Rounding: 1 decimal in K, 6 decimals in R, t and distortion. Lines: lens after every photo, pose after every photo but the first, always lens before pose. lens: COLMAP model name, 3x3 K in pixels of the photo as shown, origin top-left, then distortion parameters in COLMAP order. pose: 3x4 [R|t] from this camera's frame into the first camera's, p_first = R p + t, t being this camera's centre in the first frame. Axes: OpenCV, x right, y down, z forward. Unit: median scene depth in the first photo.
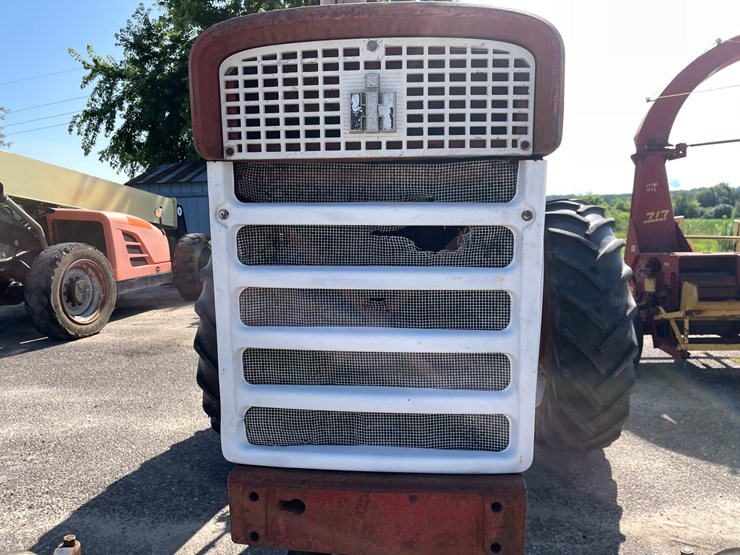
lens RADIAL K [[556.4, 0, 379.3], [0, 556.4, 276.2], [0, 0, 1]] dist [0.090019, -0.114001]
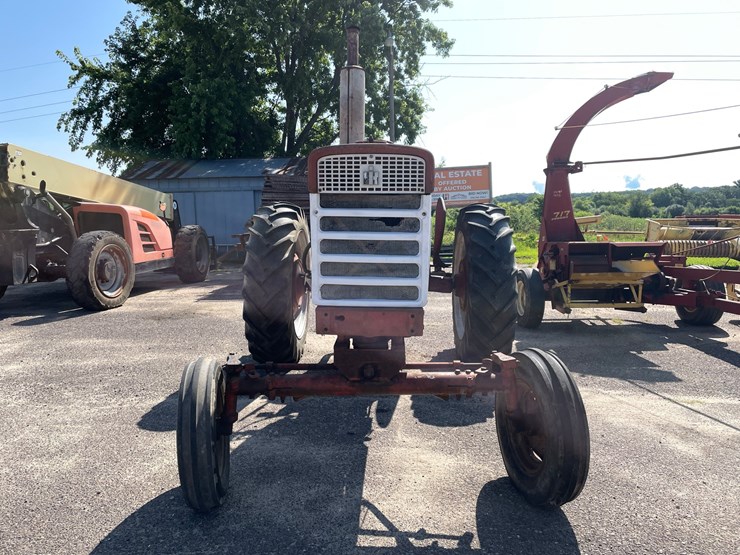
lens RADIAL K [[556.4, 0, 374.7], [0, 556.4, 273.0], [0, 0, 1]] dist [0.090019, -0.114001]
pose [[0.998594, 0.006466, 0.052609, -0.022758], [-0.006572, 0.999977, 0.001843, 0.031752], [-0.052596, -0.002186, 0.998613, -0.306957]]
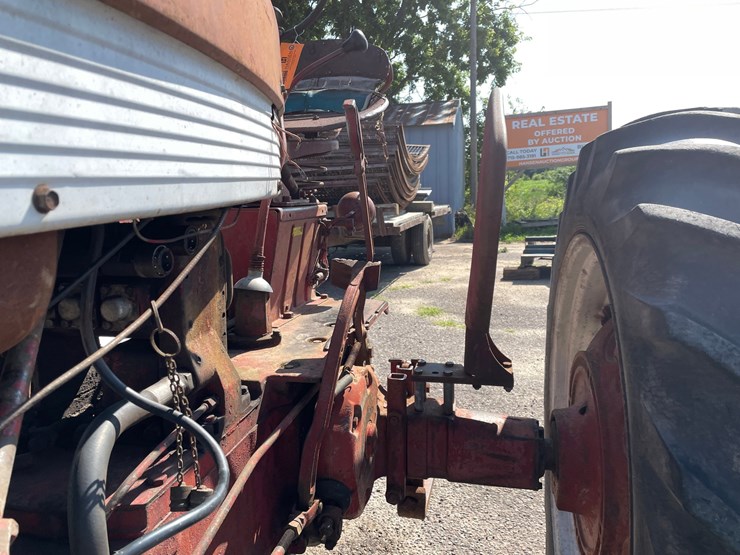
lens RADIAL K [[556.4, 0, 370.2], [0, 556.4, 270.6], [0, 0, 1]] dist [0.090019, -0.114001]
pose [[0.992455, 0.014052, -0.121802, 0.115299], [-0.006853, 0.998215, 0.059320, -0.038434], [0.122418, -0.058038, 0.990780, 0.397763]]
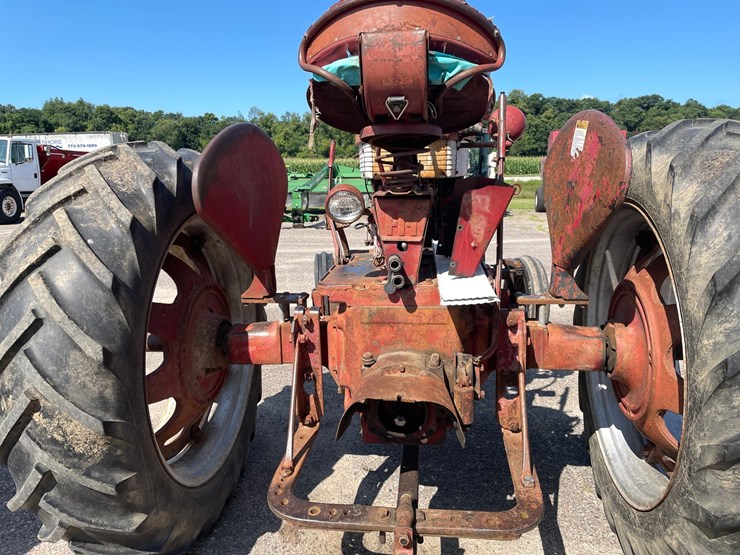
lens RADIAL K [[556.4, 0, 363.9], [0, 556.4, 260.5], [0, 0, 1]] dist [0.090019, -0.114001]
pose [[-0.998235, 0.034217, 0.048530, 0.044824], [0.045669, 0.964754, 0.259161, -0.101954], [-0.037951, 0.260920, -0.964614, 1.001768]]
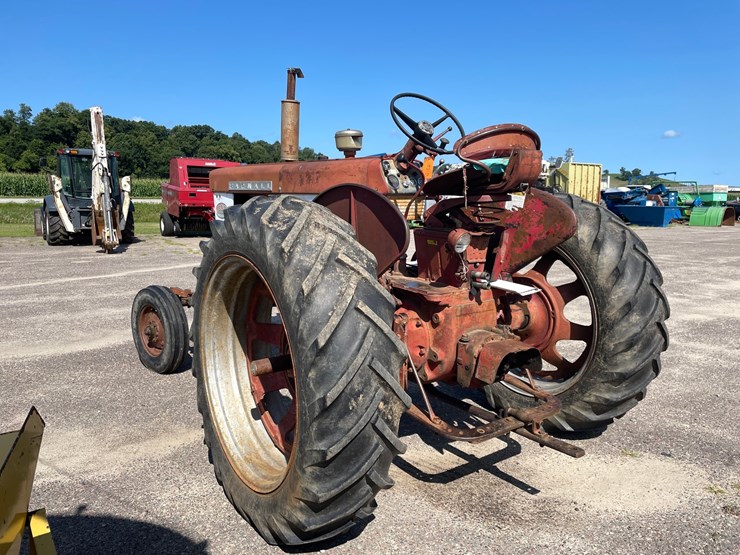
lens RADIAL K [[556.4, 0, 372.9], [0, 556.4, 268.2], [0, 0, 1]] dist [0.090019, -0.114001]
pose [[-0.759297, 0.106891, -0.641906, 0.443216], [-0.057927, 0.971399, 0.230279, -0.138067], [0.648161, 0.212034, -0.731388, 1.012120]]
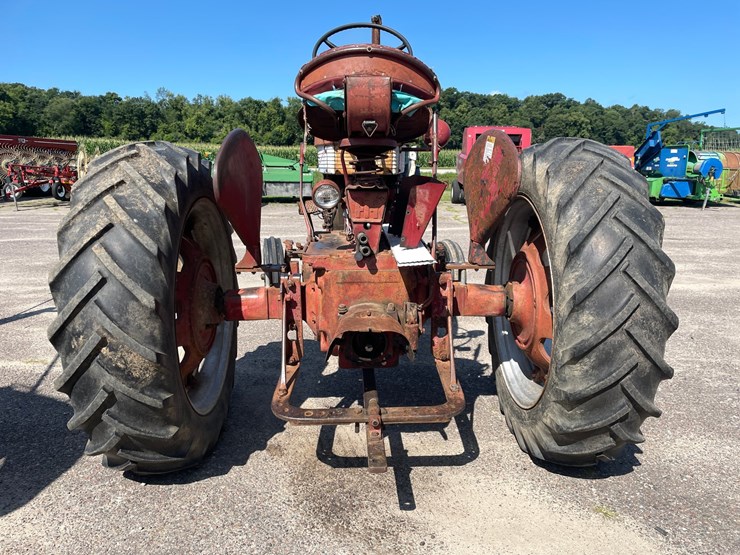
lens RADIAL K [[556.4, 0, 376.6], [0, 556.4, 272.5], [0, 0, 1]] dist [0.090019, -0.114001]
pose [[-0.992420, 0.044416, -0.114581, 0.081875], [0.007930, 0.953600, 0.300971, -0.122526], [0.122633, 0.297781, -0.946725, 1.115658]]
